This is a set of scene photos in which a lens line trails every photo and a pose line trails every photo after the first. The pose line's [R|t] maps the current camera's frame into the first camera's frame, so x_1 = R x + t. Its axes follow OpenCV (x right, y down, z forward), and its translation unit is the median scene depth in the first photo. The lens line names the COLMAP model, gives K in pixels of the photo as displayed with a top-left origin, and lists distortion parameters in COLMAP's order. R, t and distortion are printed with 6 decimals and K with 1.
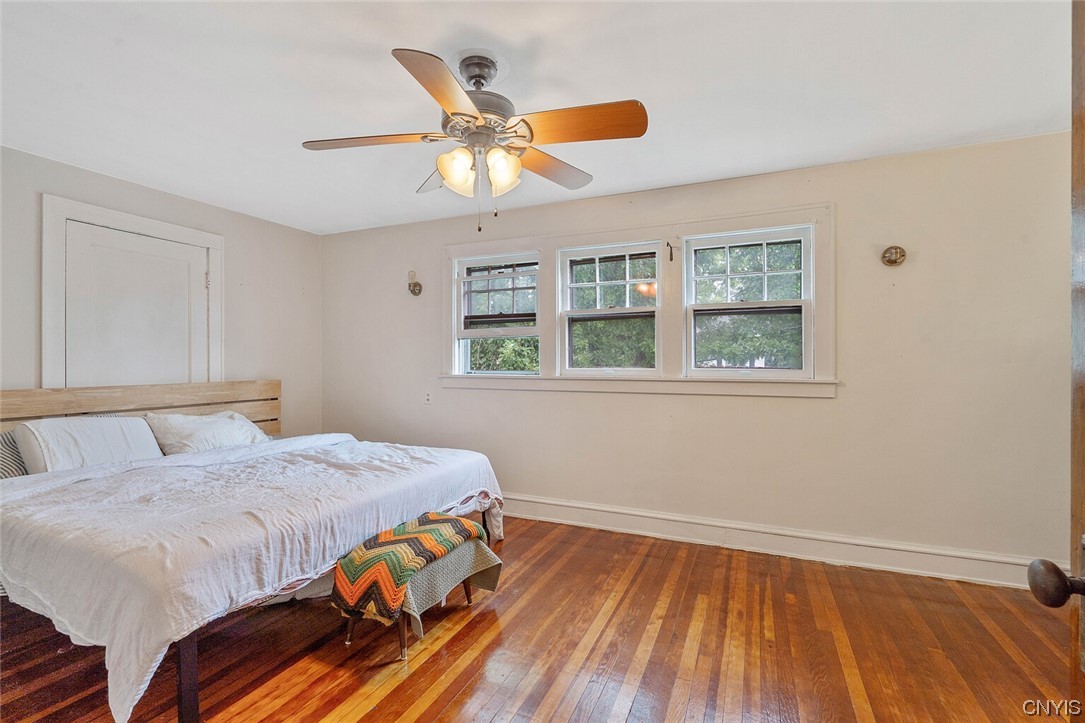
lens RADIAL K [[495.7, 0, 537.0], [0, 495.7, 361.1], [0, 0, 1]] dist [-0.004232, 0.000965]
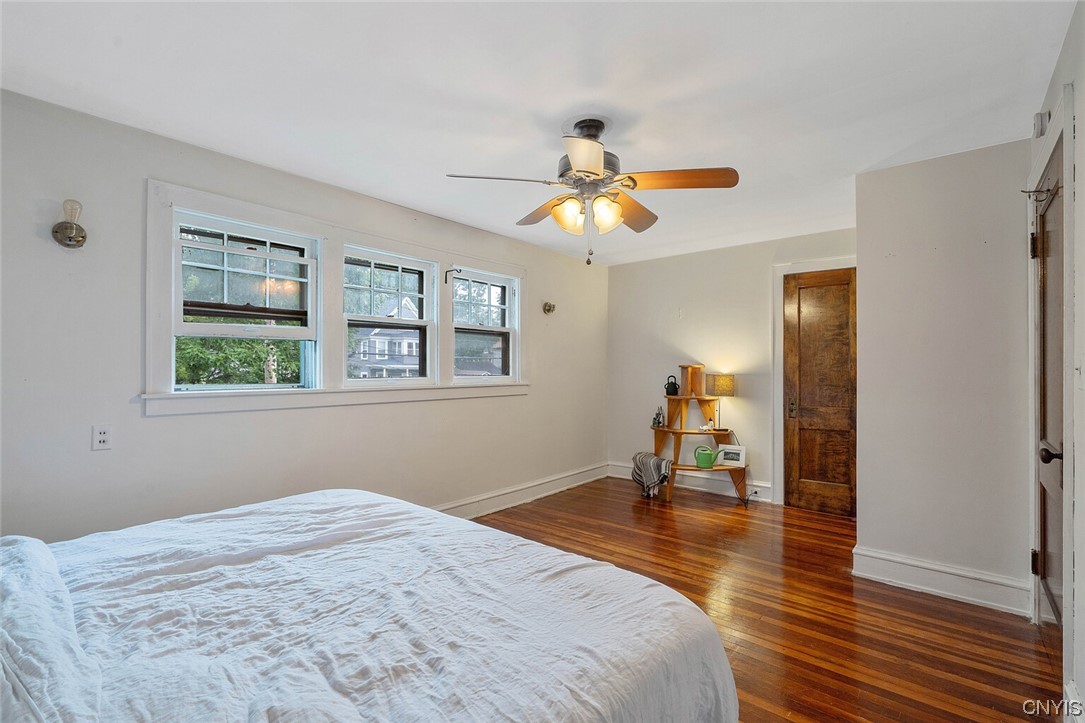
lens RADIAL K [[495.7, 0, 545.0], [0, 495.7, 362.1], [0, 0, 1]] dist [-0.004232, 0.000965]
pose [[0.275444, 0.010048, 0.961265, -0.838752], [-0.005341, 0.999946, -0.008921, -0.011274], [-0.961302, -0.002677, 0.275483, 0.504616]]
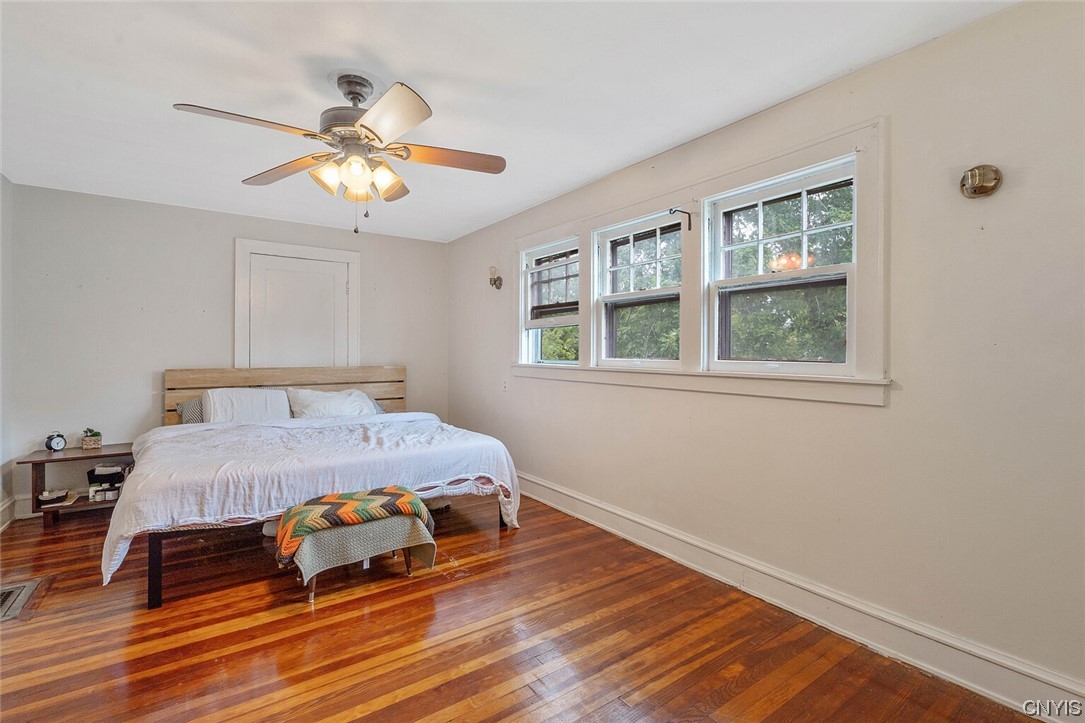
lens RADIAL K [[495.7, 0, 535.5], [0, 495.7, 351.7], [0, 0, 1]] dist [-0.004232, 0.000965]
pose [[0.856300, 0.003586, -0.516466, 0.521605], [-0.002383, 0.999993, 0.002991, -0.001050], [0.516473, -0.001331, 0.856302, 0.171530]]
